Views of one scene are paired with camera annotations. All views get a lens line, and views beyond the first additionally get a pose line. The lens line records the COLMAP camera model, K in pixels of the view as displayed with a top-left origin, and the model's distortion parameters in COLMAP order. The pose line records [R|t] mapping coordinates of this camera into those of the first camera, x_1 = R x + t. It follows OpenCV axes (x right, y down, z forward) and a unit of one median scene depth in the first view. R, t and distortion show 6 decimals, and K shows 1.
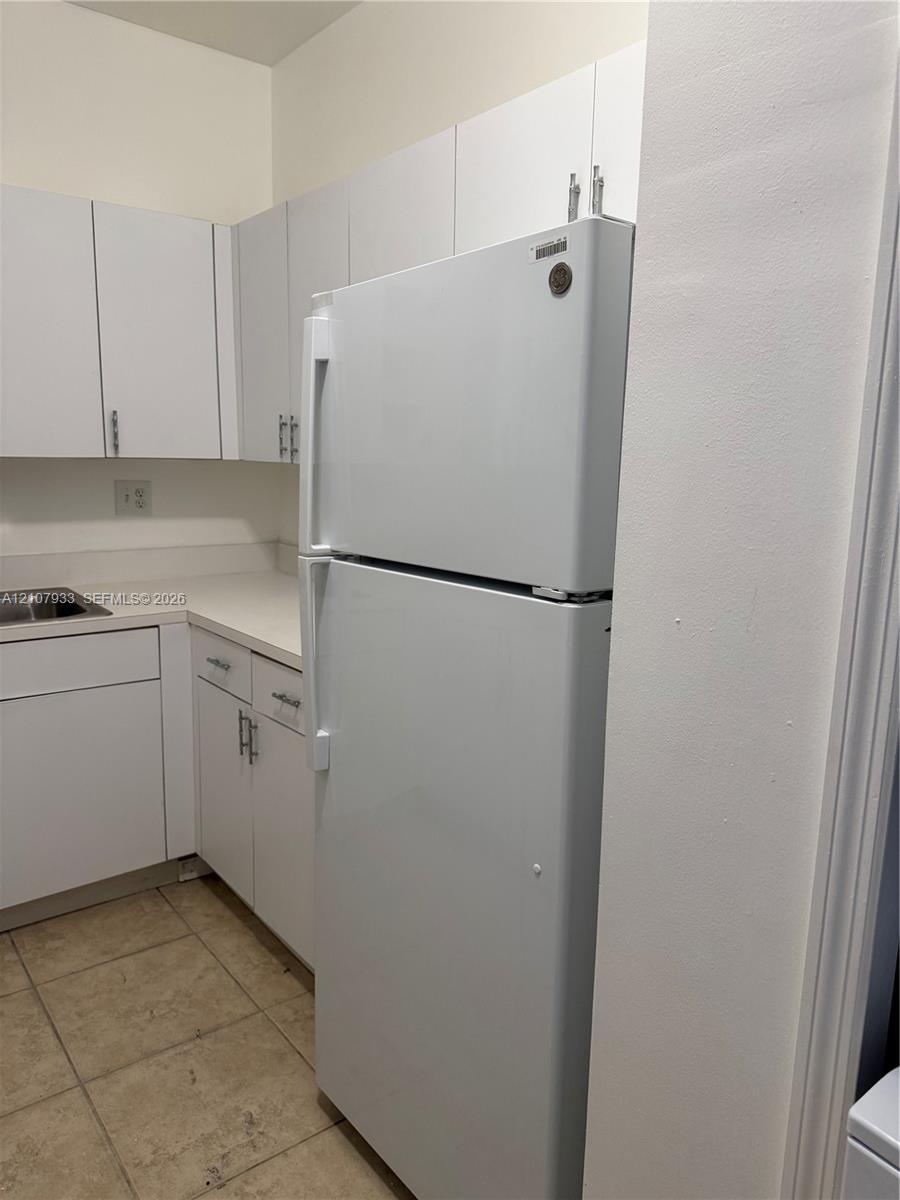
lens RADIAL K [[852.1, 0, 449.9], [0, 852.1, 598.7], [0, 0, 1]] dist [-0.002920, -0.000261]
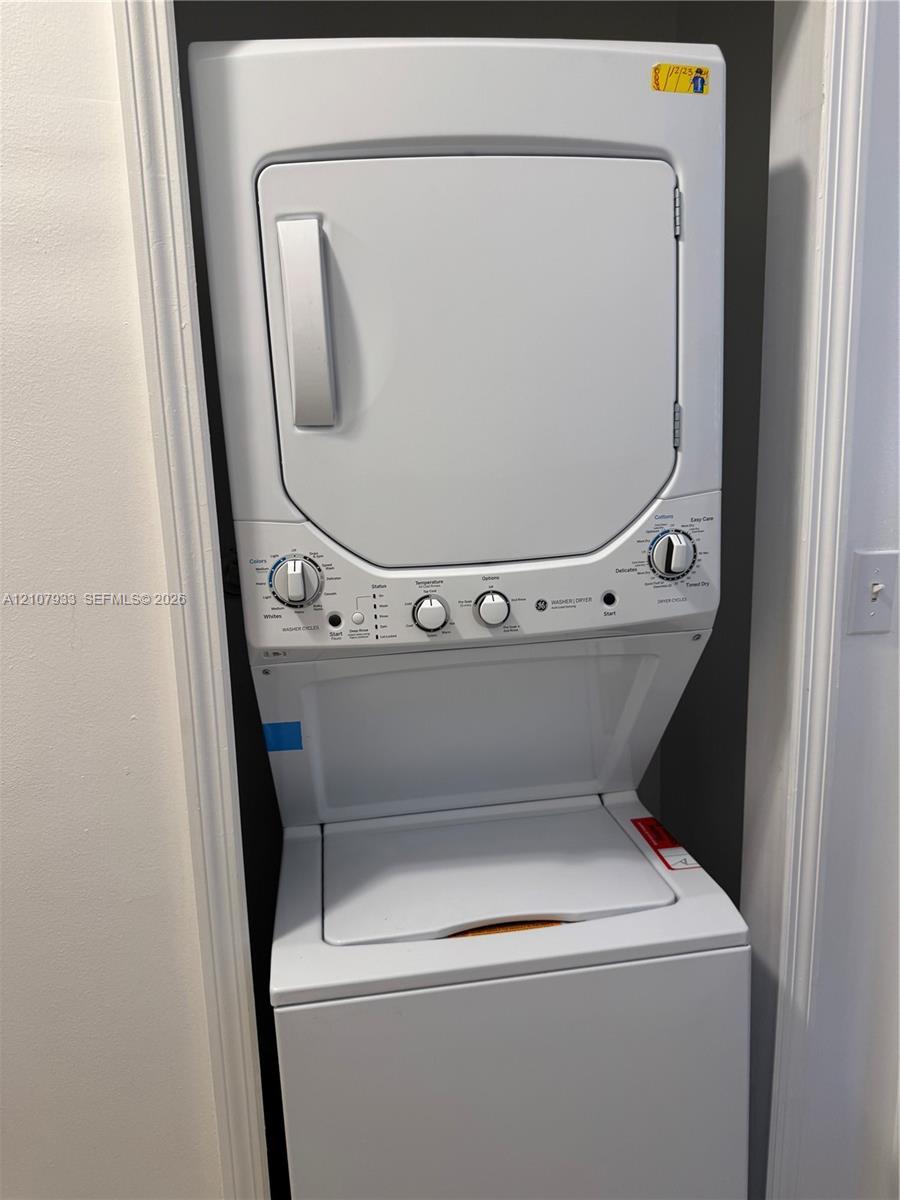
lens RADIAL K [[852.1, 0, 450.0], [0, 852.1, 601.1], [0, 0, 1]] dist [-0.002920, -0.000261]
pose [[0.416636, -0.204196, 0.885843, -0.402073], [0.193344, 0.972056, 0.133134, -0.073246], [-0.888275, 0.115804, 0.444474, 0.125708]]
